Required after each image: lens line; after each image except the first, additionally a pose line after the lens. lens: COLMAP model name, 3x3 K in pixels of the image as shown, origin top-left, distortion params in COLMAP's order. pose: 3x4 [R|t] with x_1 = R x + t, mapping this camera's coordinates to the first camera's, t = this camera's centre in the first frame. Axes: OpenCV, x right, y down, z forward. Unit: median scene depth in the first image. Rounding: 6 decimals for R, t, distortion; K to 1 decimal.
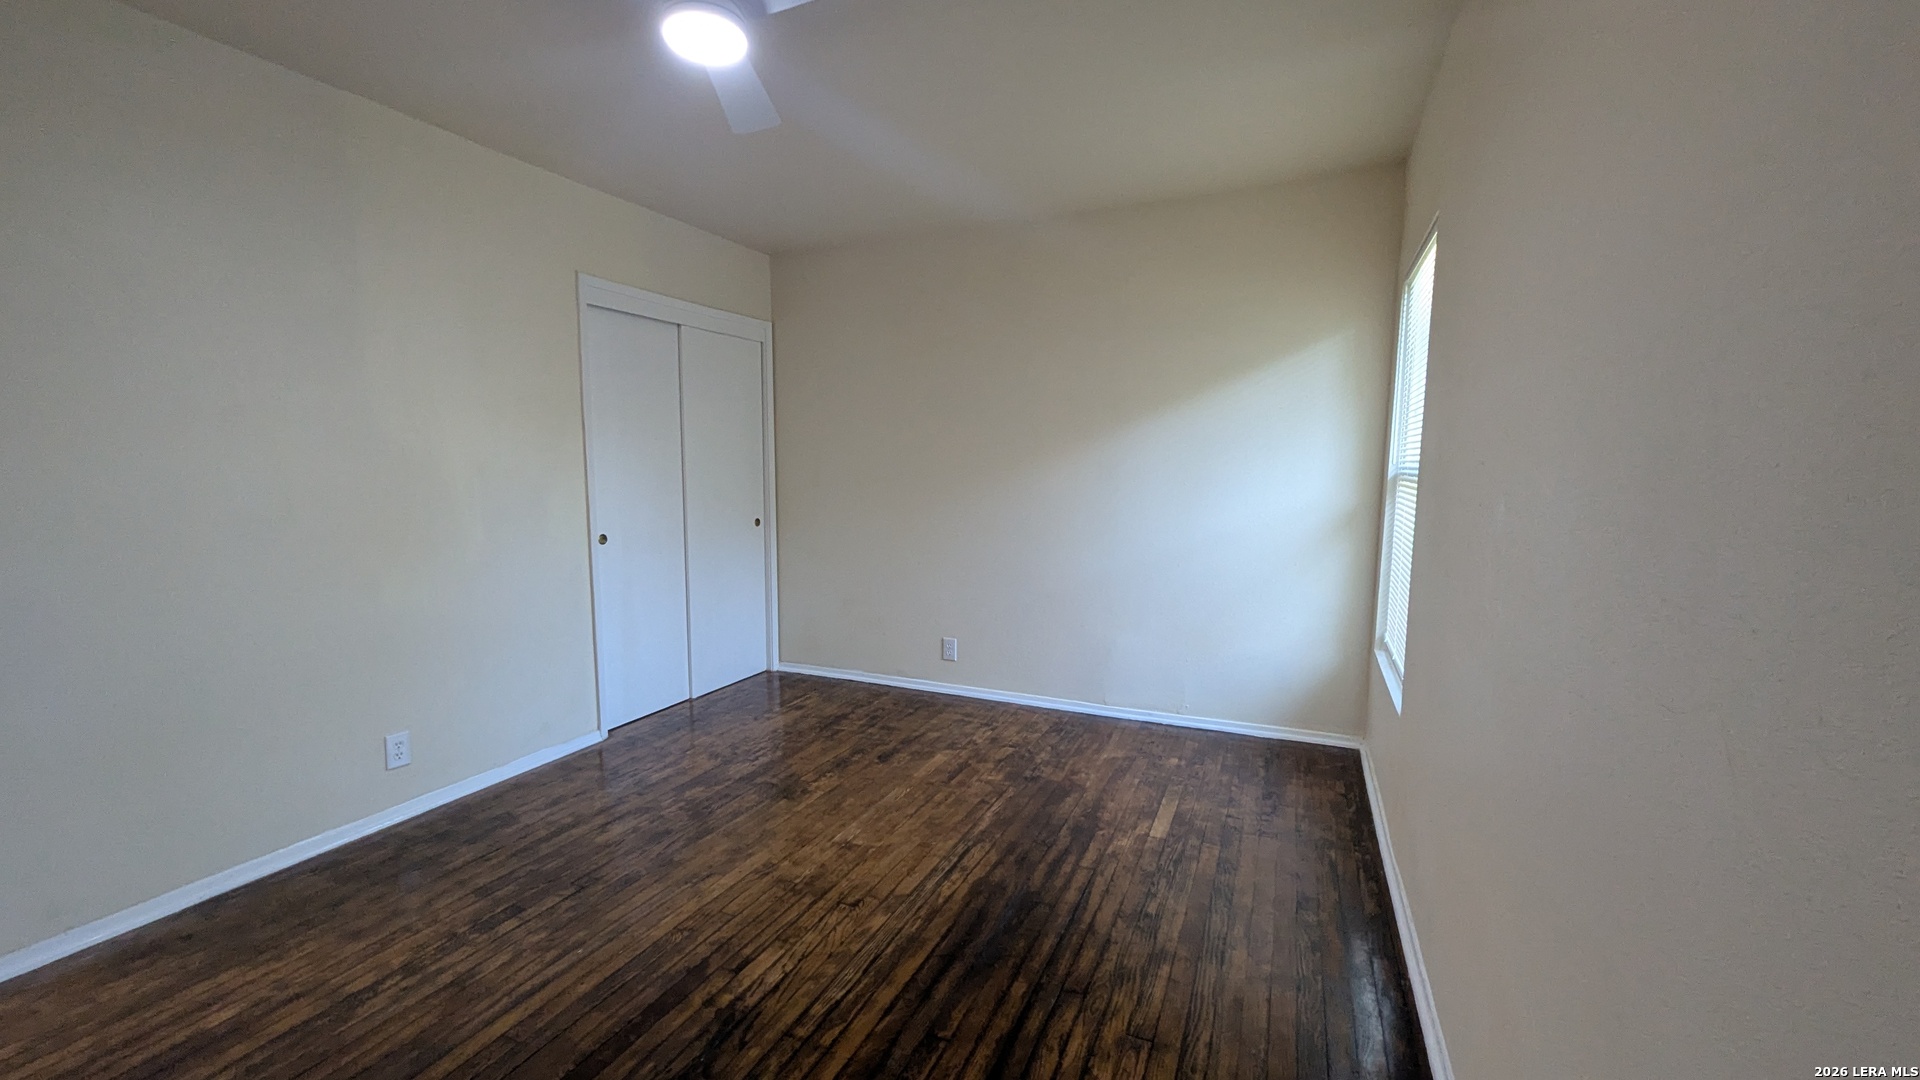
lens RADIAL K [[790.5, 0, 1004.3], [0, 790.5, 548.1], [0, 0, 1]] dist [0.001576, 0.000966]
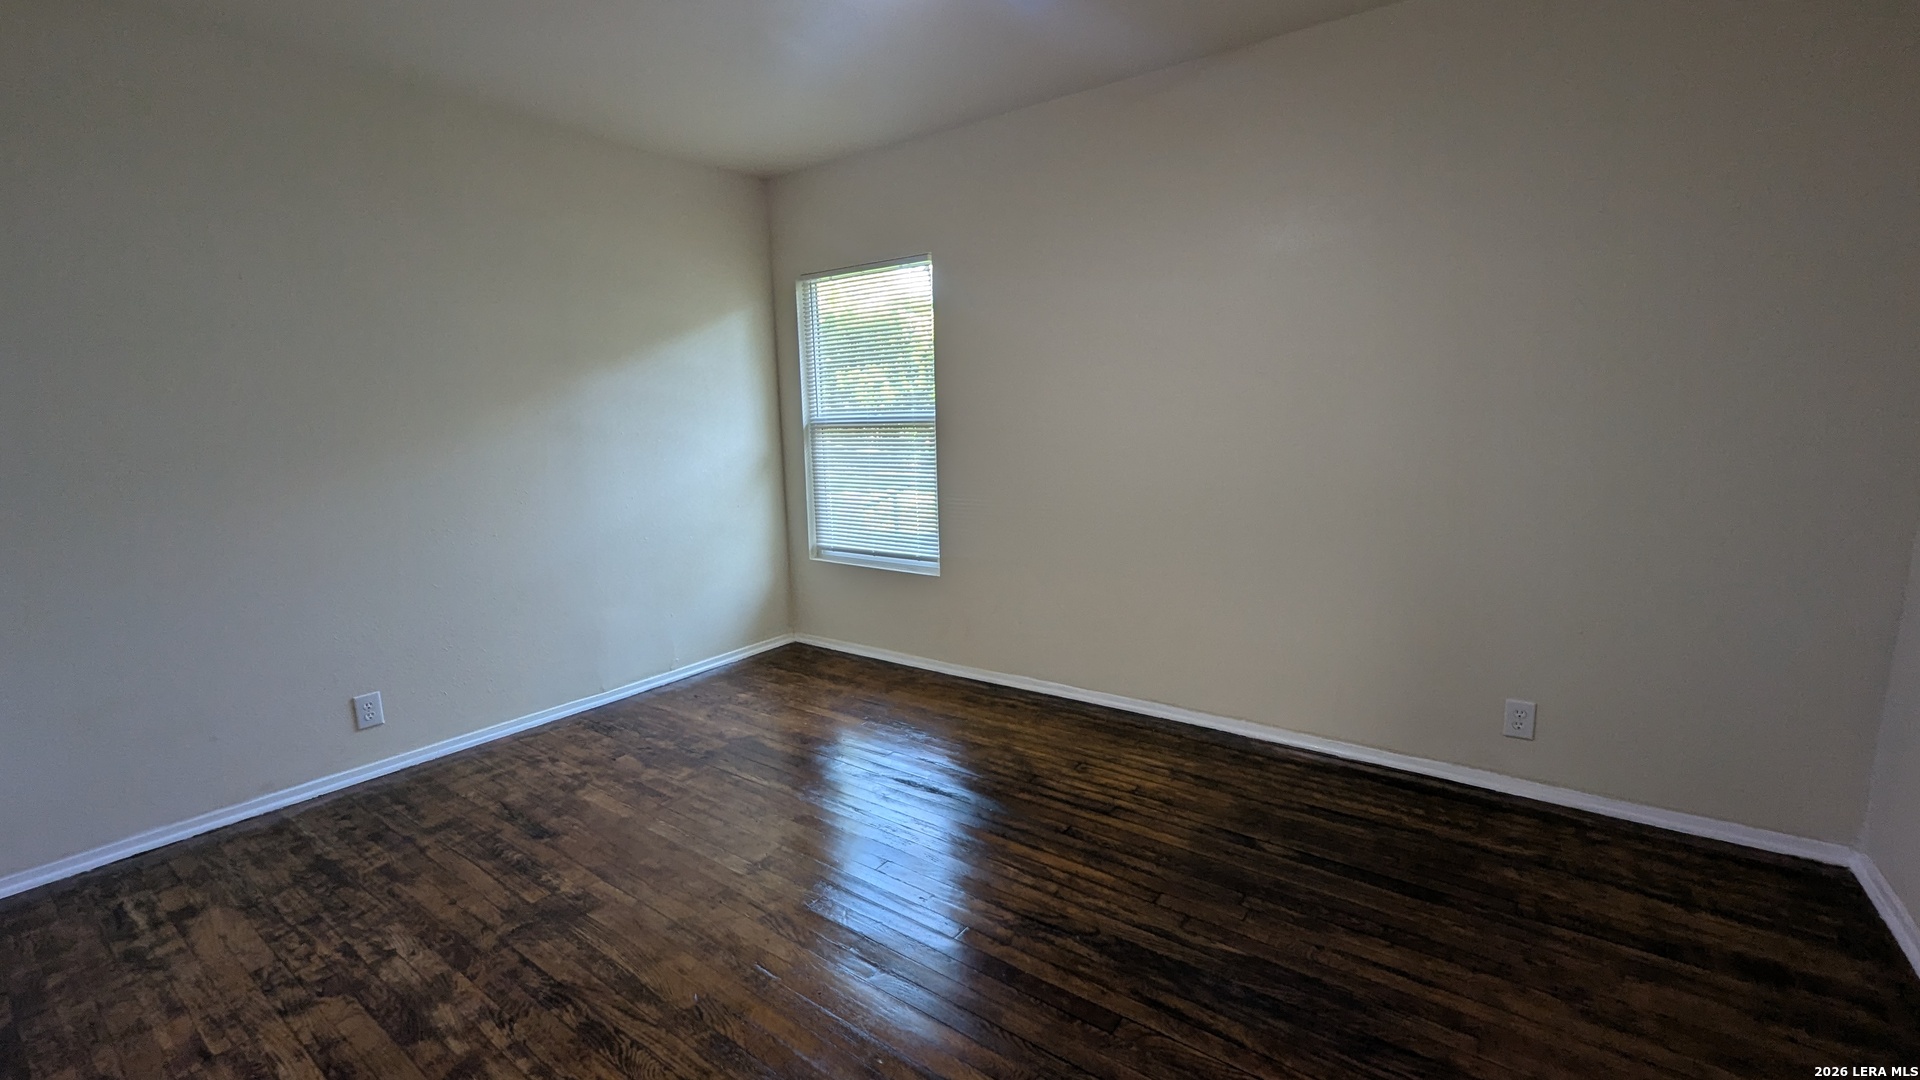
lens RADIAL K [[790.5, 0, 969.4], [0, 790.5, 541.9], [0, 0, 1]] dist [0.001576, 0.000966]
pose [[0.190732, -0.160098, 0.968499, -0.720360], [0.128806, 0.982162, 0.136990, -0.045741], [-0.973155, 0.098620, 0.207951, 0.434468]]
